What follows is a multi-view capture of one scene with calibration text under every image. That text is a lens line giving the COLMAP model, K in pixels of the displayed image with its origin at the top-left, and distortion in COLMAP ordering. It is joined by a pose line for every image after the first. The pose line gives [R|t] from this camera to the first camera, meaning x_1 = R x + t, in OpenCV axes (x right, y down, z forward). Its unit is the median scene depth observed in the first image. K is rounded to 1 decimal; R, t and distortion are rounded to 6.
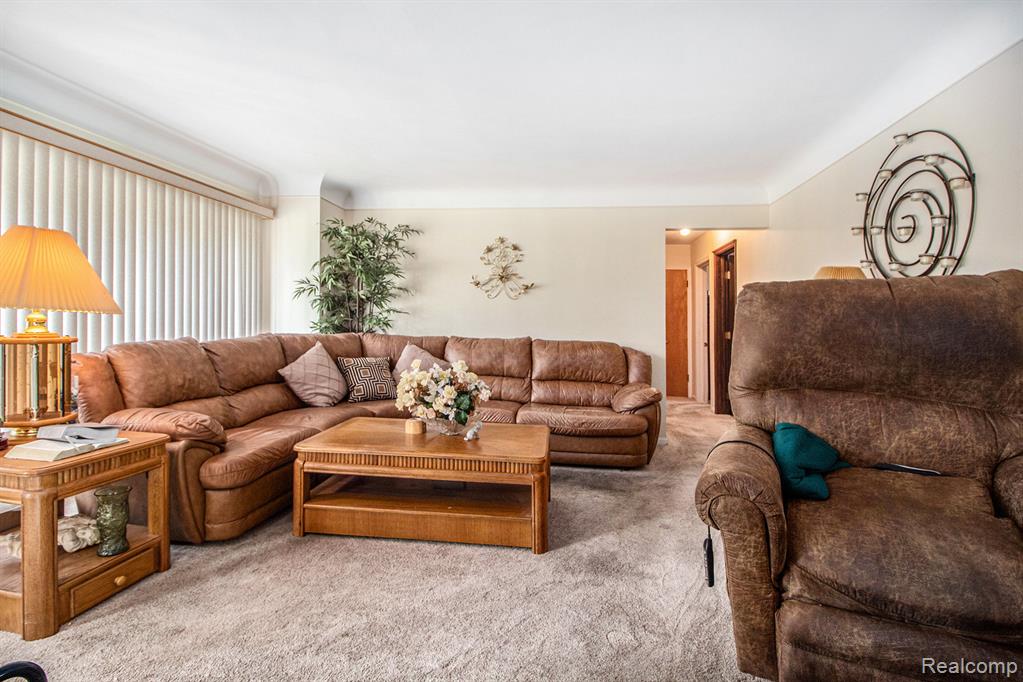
lens RADIAL K [[464.6, 0, 502.9], [0, 464.6, 317.2], [0, 0, 1]] dist [-0.025650, -0.000700]
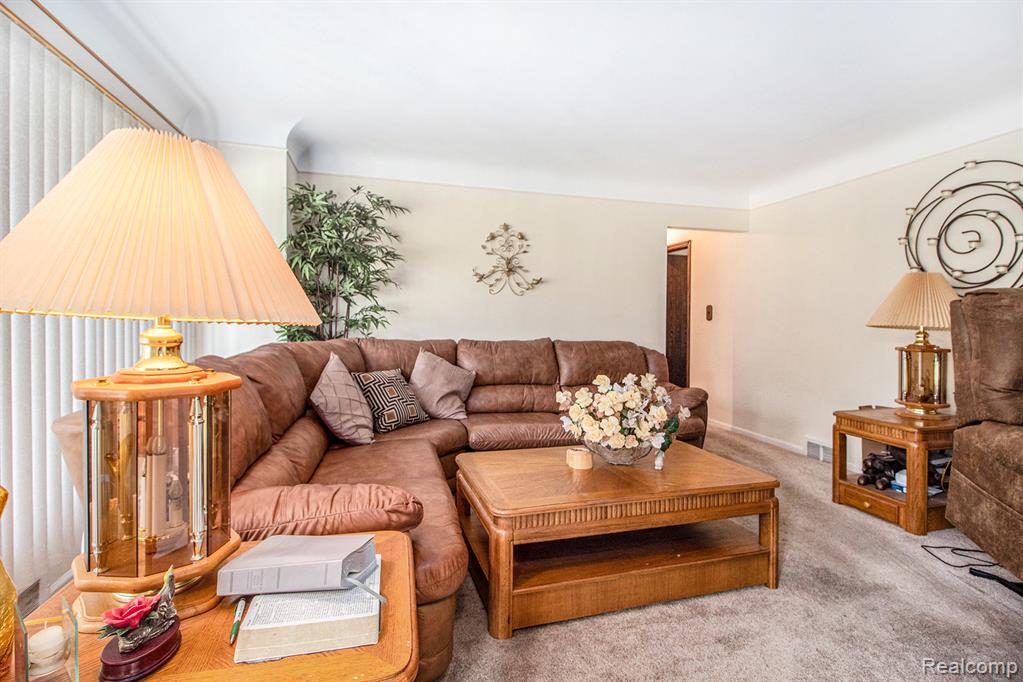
lens RADIAL K [[487.5, 0, 510.9], [0, 487.5, 314.8], [0, 0, 1]] dist [-0.002724, -0.000643]
pose [[0.919600, -0.004551, 0.392831, -0.479931], [0.001850, 0.999972, 0.007255, -0.011851], [-0.392853, -0.005945, 0.919582, 0.215680]]
